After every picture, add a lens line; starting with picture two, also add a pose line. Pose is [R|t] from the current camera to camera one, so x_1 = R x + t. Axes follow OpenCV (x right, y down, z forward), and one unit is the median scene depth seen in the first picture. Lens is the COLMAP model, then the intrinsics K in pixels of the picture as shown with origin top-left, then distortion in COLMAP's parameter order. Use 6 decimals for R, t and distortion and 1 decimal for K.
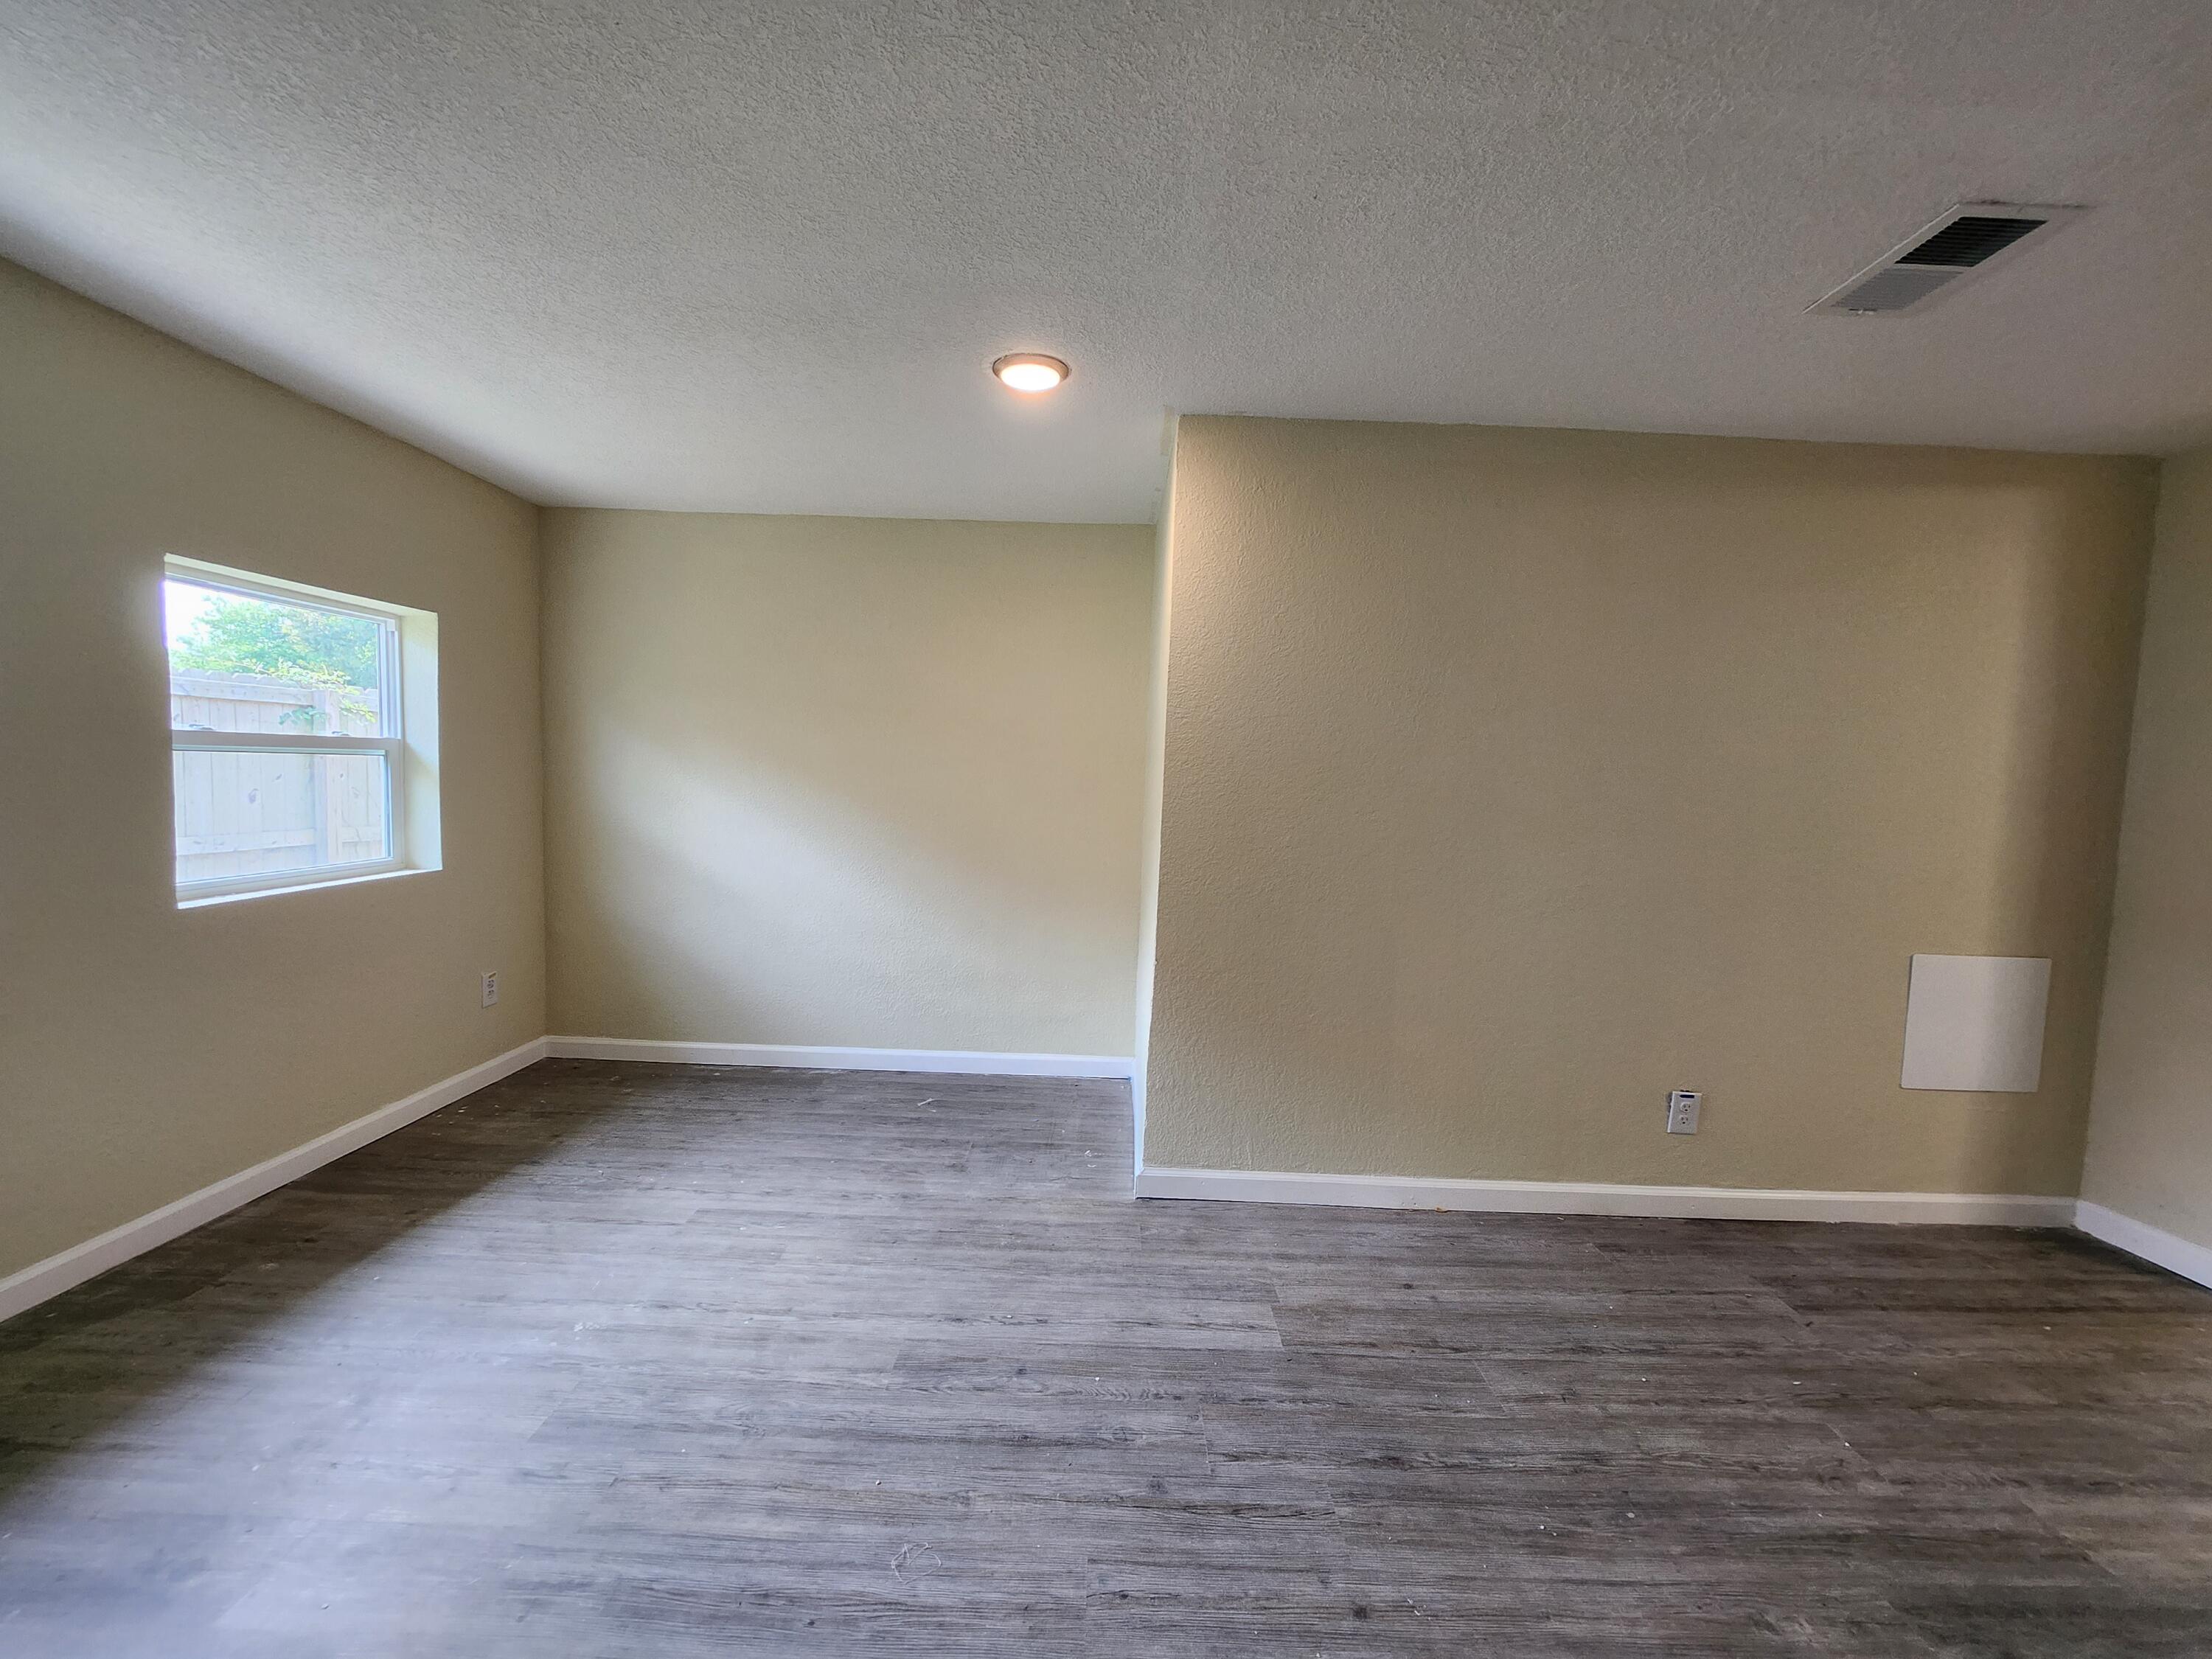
lens RADIAL K [[887.3, 0, 1092.6], [0, 887.3, 830.6], [0, 0, 1]] dist [-0.014489, -0.000978]
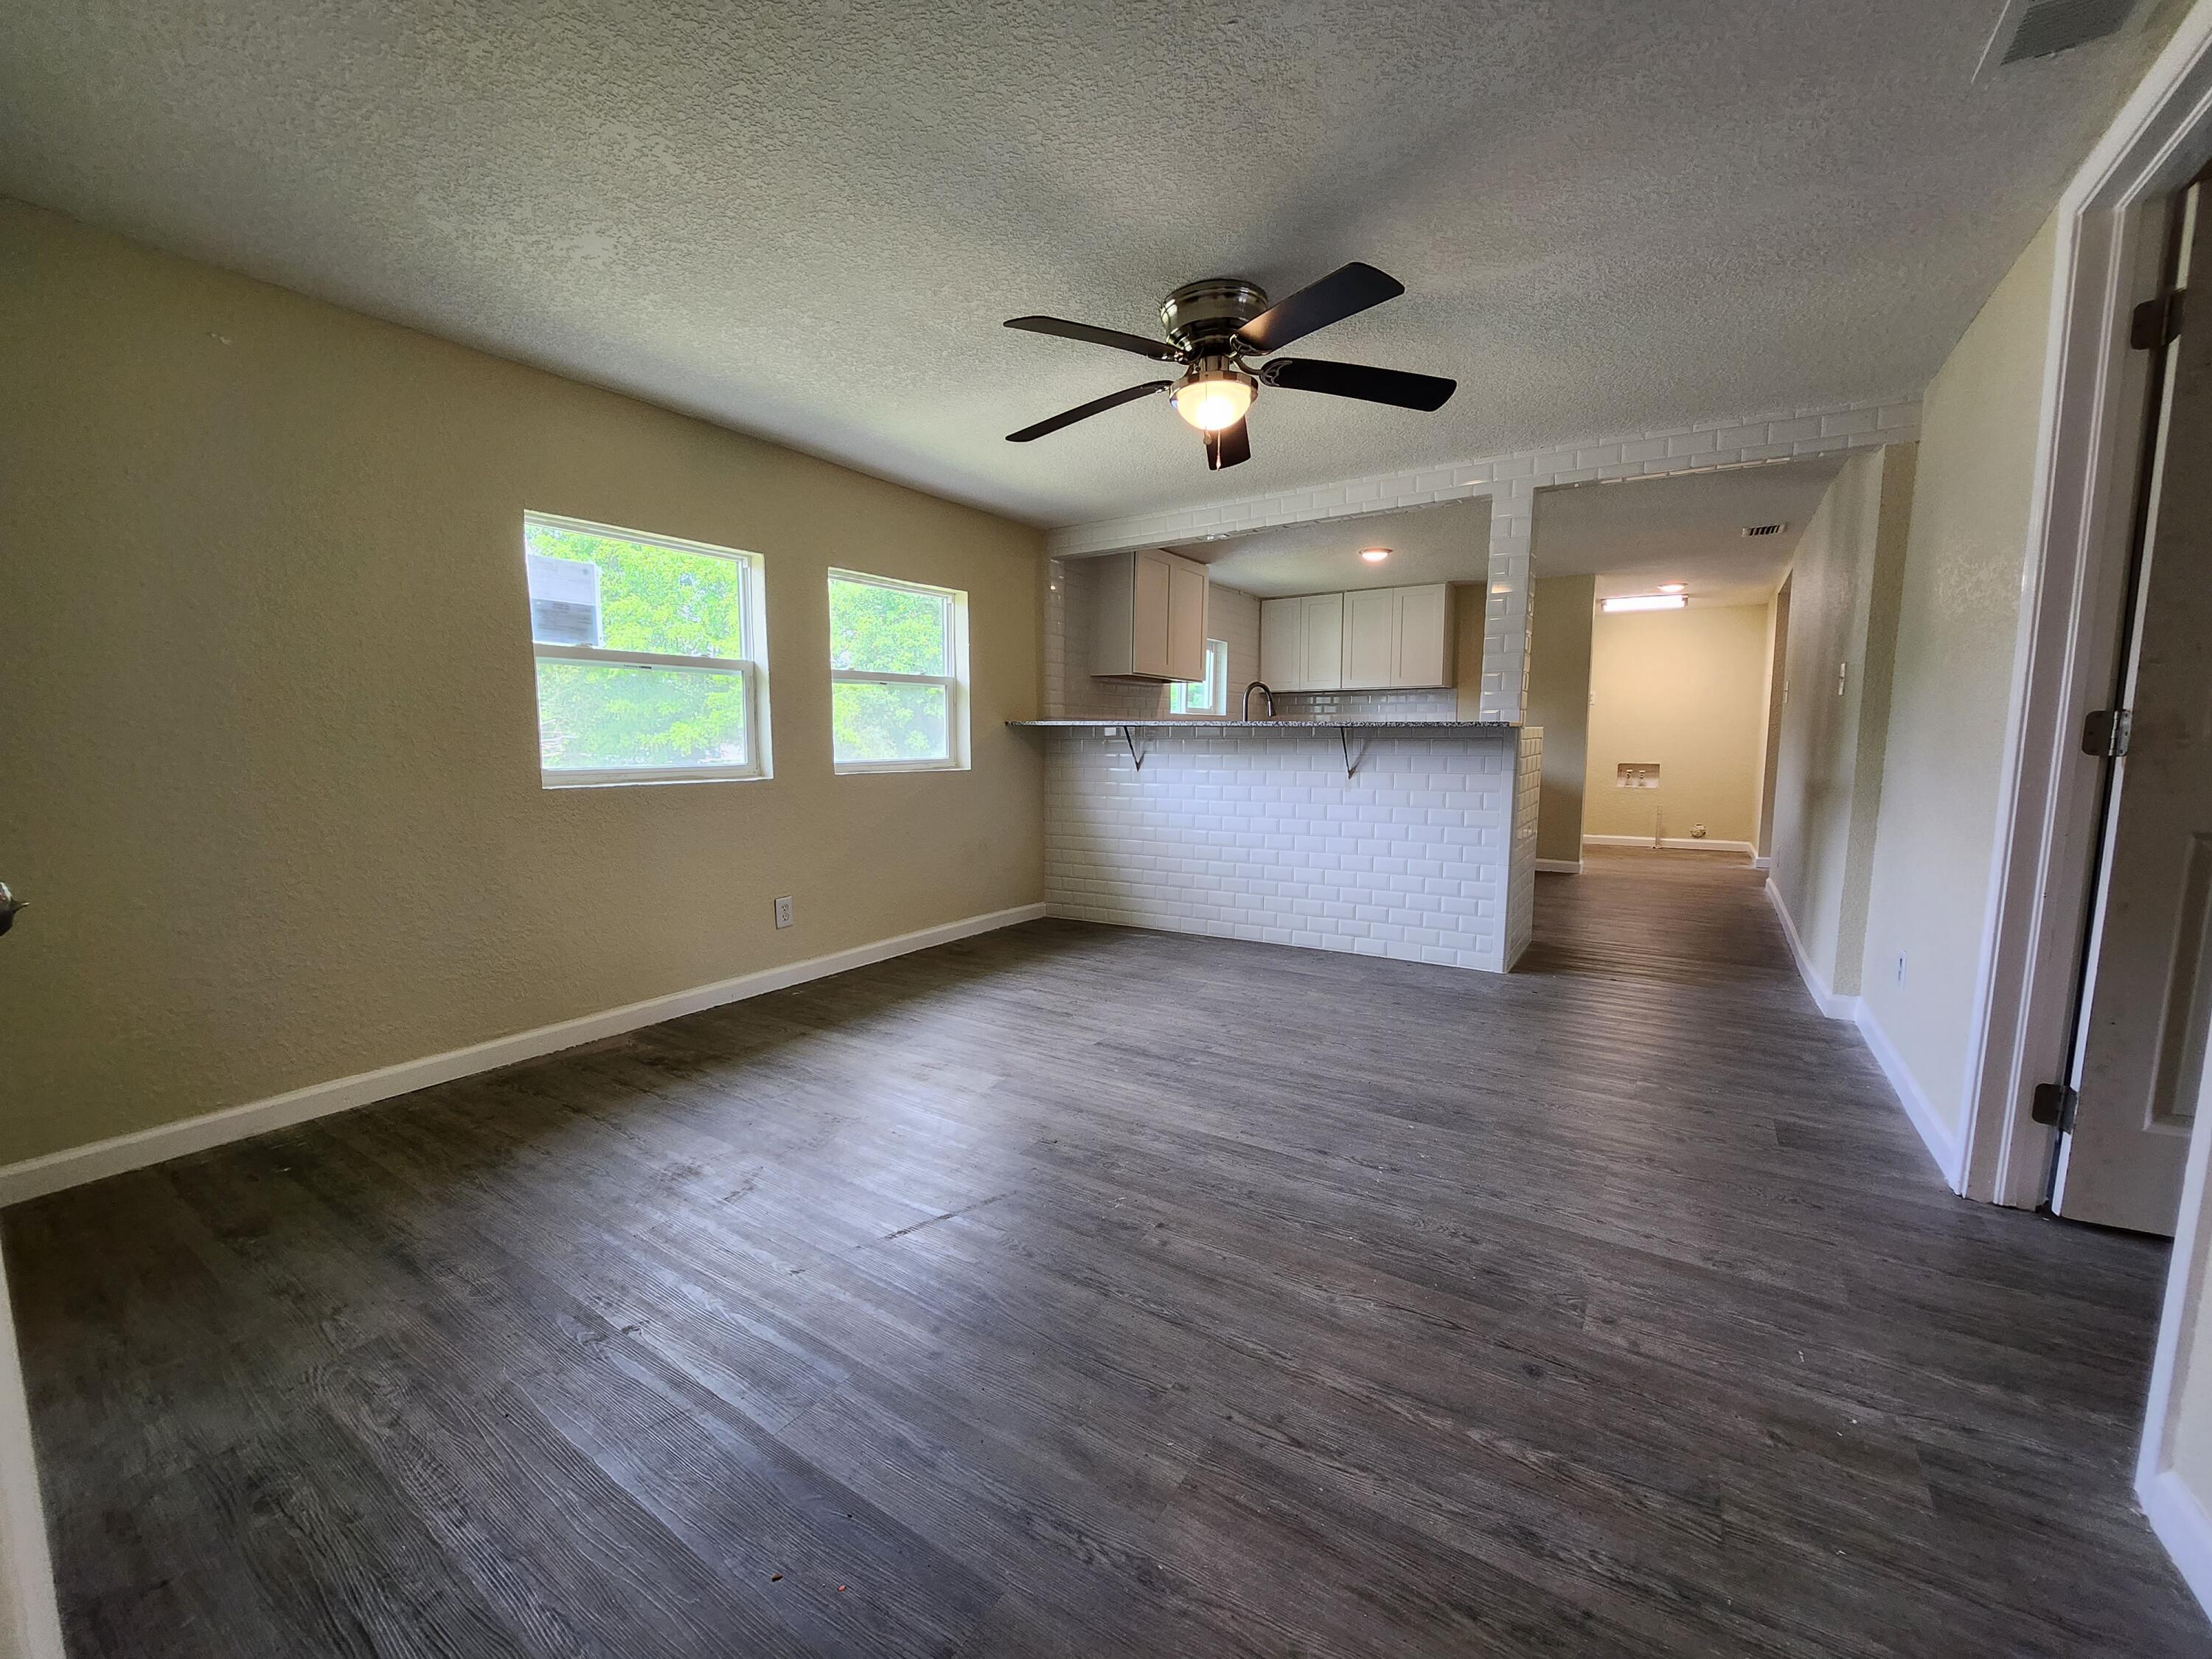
lens RADIAL K [[887.3, 0, 1092.9], [0, 887.3, 834.4], [0, 0, 1]] dist [-0.014489, -0.000978]
pose [[0.842730, 0.036213, -0.537117, 0.378624], [-0.011976, 0.998749, 0.048547, 0.131580], [0.538203, -0.034479, 0.842109, -0.260378]]
